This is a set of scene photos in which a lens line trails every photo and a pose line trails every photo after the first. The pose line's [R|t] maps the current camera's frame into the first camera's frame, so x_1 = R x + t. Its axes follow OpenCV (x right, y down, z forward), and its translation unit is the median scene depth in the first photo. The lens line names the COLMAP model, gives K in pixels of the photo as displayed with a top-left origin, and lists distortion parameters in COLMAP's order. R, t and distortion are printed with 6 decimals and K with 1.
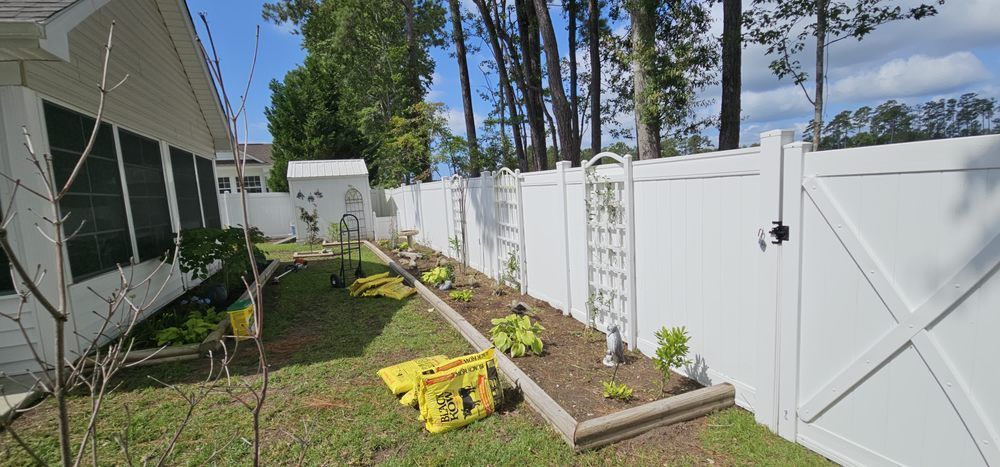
lens RADIAL K [[406.3, 0, 500.0], [0, 406.3, 233.5], [0, 0, 1]] dist [0.002893, 0.000009]
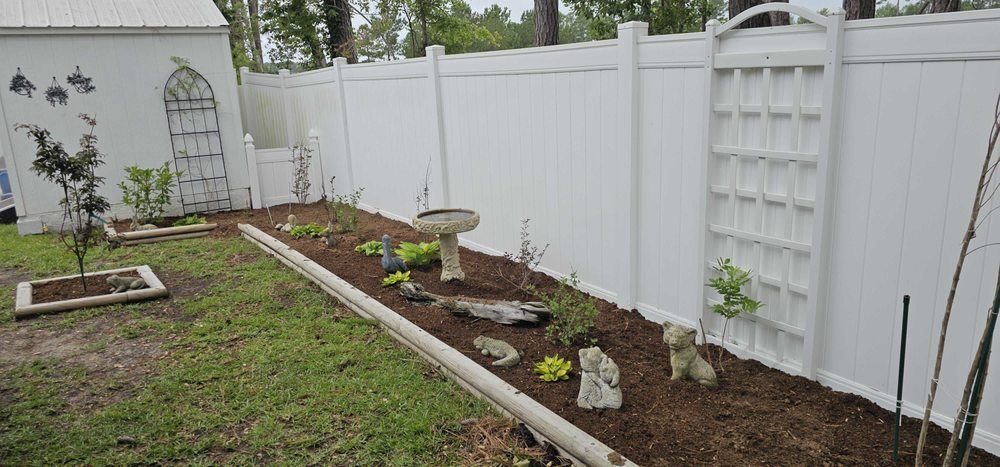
lens RADIAL K [[665.4, 0, 500.0], [0, 665.4, 233.5], [0, 0, 1]] dist [0.080892, -0.075459]
pose [[0.987300, -0.013317, 0.158305, -0.194218], [-0.004011, 0.994073, 0.108643, -0.034312], [-0.158814, -0.107898, 0.981395, 0.378941]]
